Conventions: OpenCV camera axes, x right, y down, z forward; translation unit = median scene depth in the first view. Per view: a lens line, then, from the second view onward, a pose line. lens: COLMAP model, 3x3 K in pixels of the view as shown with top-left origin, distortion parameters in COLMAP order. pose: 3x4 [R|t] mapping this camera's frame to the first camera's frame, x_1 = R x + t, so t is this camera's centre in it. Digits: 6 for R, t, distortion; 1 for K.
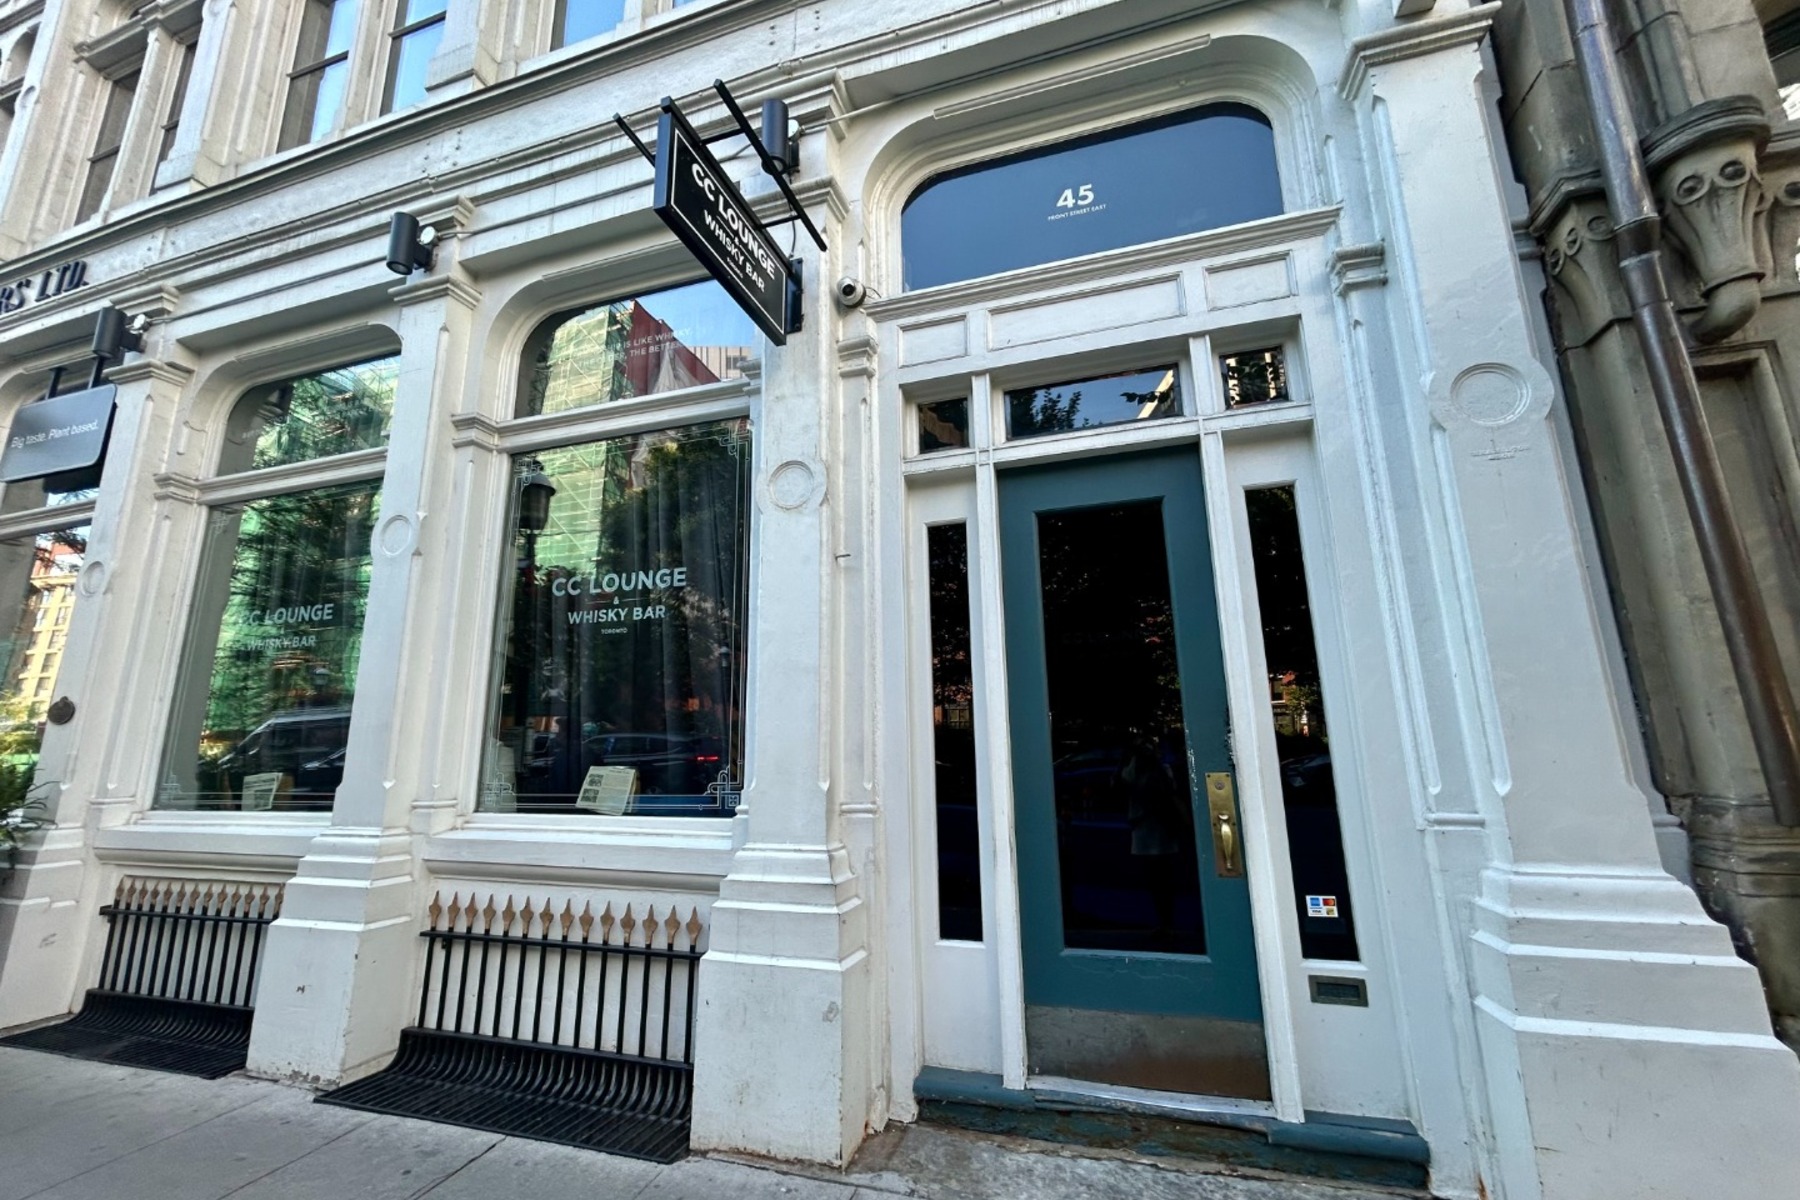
lens RADIAL K [[729.9, 0, 895.3], [0, 729.9, 600.2], [0, 0, 1]] dist [-0.003584, 0.000218]
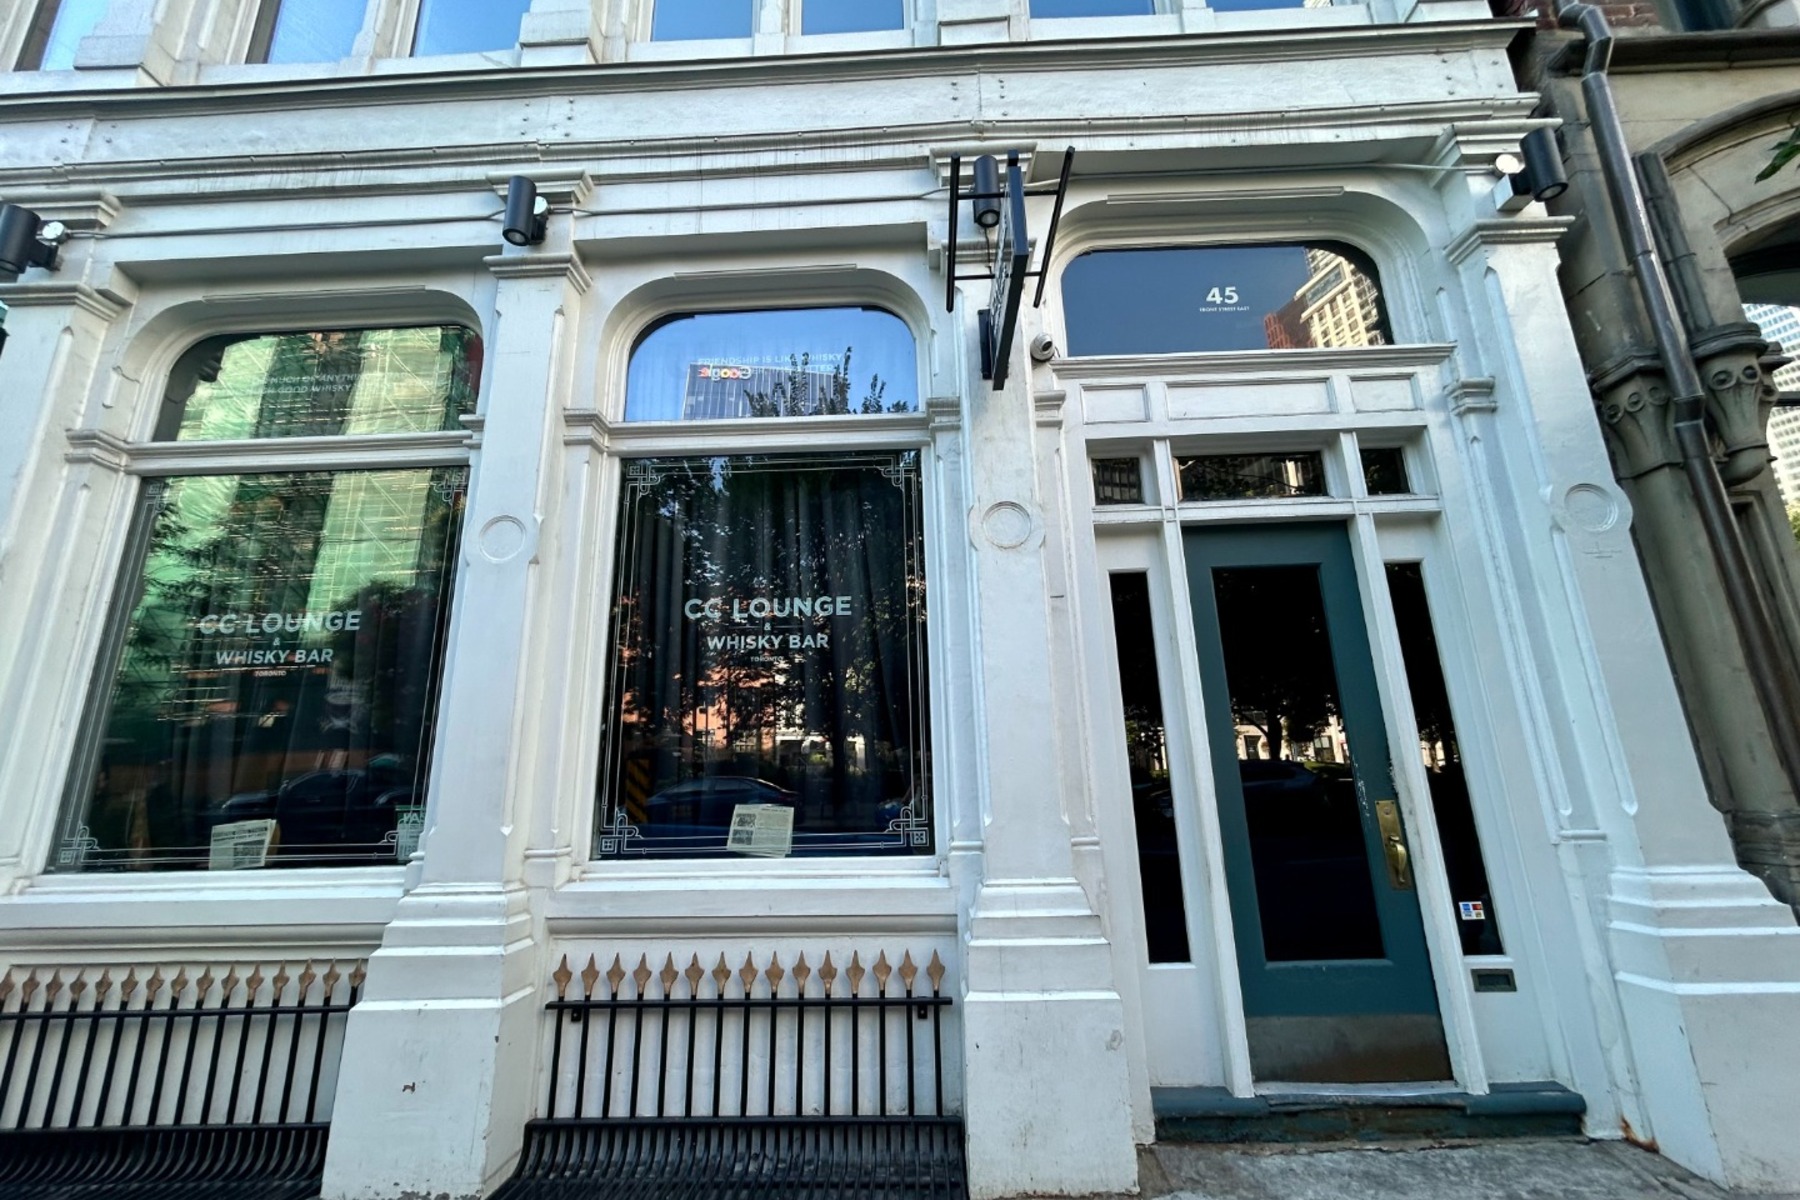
lens RADIAL K [[729.9, 0, 895.2], [0, 729.9, 600.1], [0, 0, 1]] dist [-0.003584, 0.000218]
pose [[0.962459, 0.058745, 0.264994, -0.560873], [-0.046493, 0.997550, -0.052278, 0.009323], [-0.267415, 0.037995, 0.962832, 0.055120]]
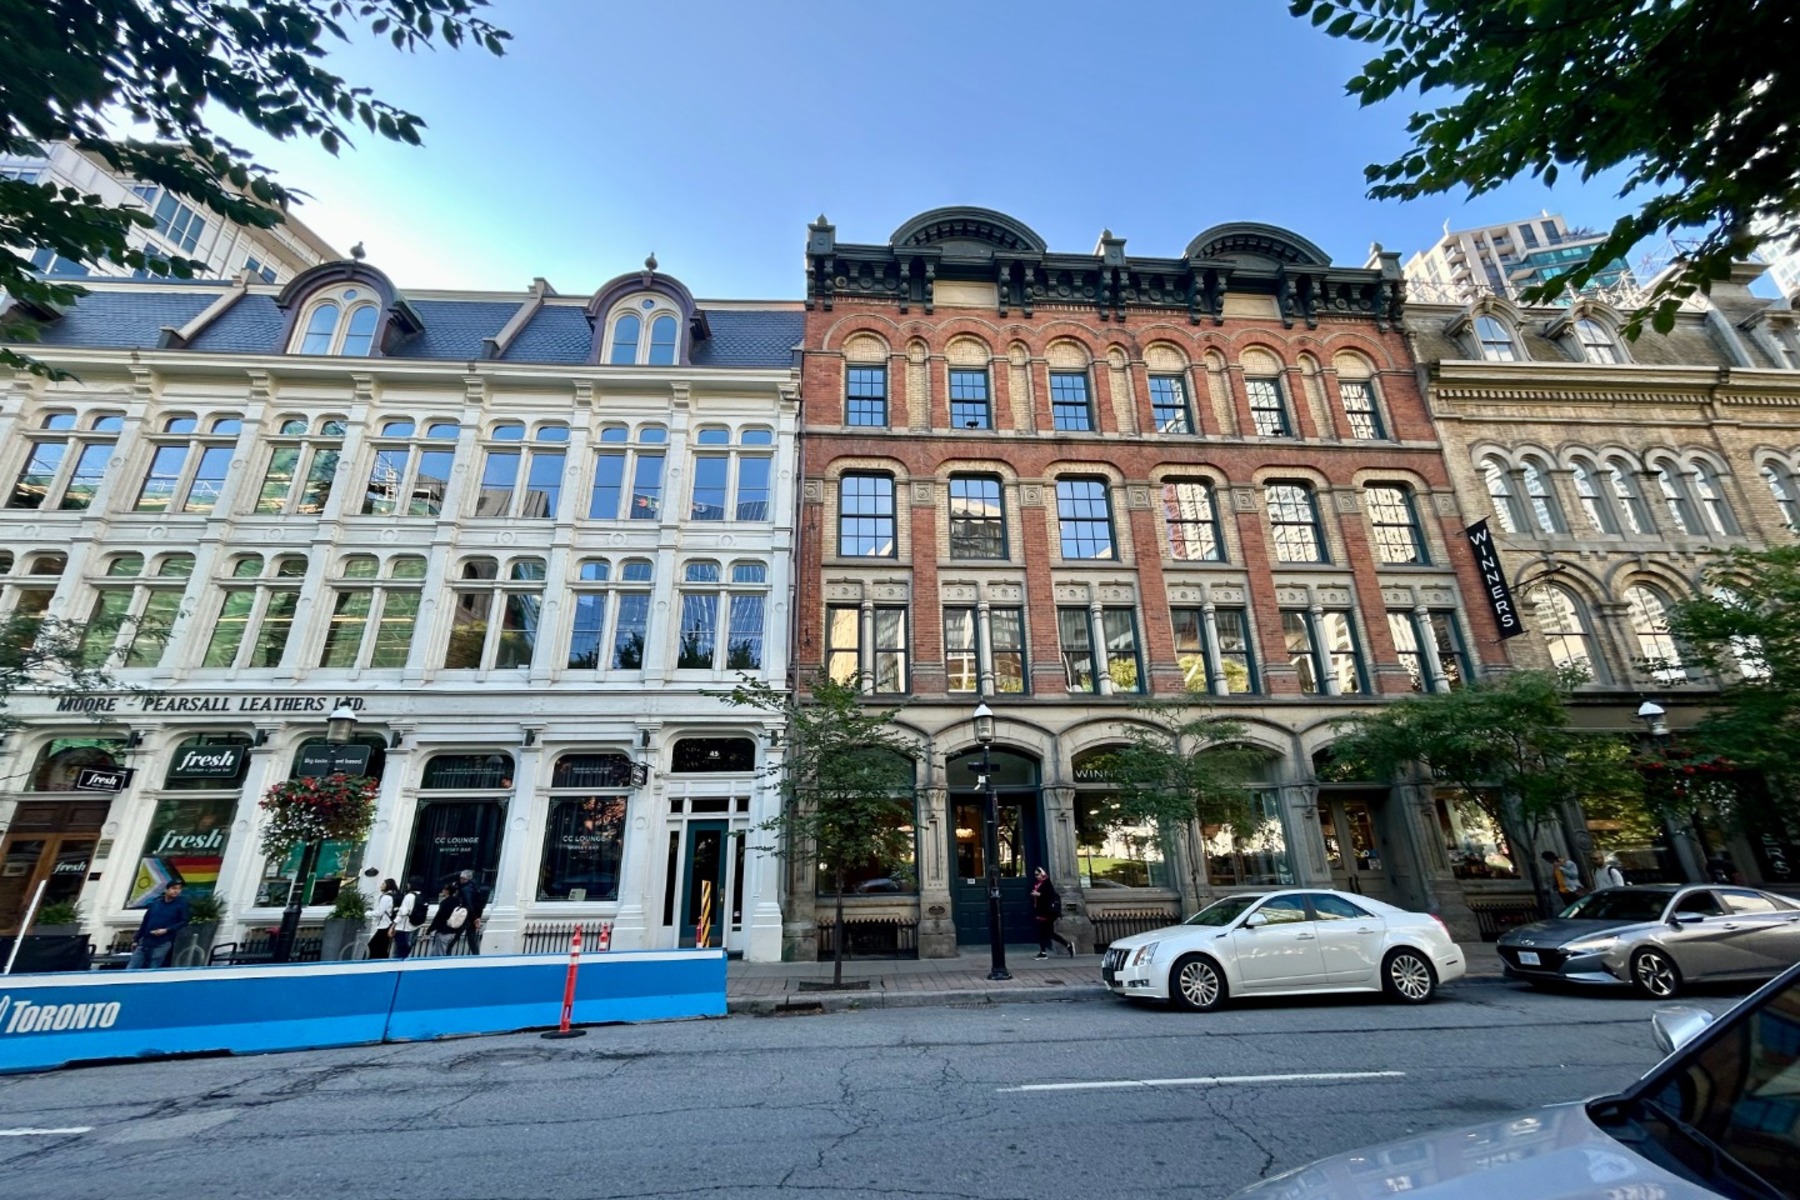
lens RADIAL K [[729.9, 0, 903.3], [0, 729.9, 601.4], [0, 0, 1]] dist [-0.003584, 0.000218]
pose [[0.928971, 0.124630, 0.348539, -0.374762], [-0.071111, 0.984163, -0.162380, -0.890142], [-0.363256, 0.126061, 0.923122, -3.928165]]
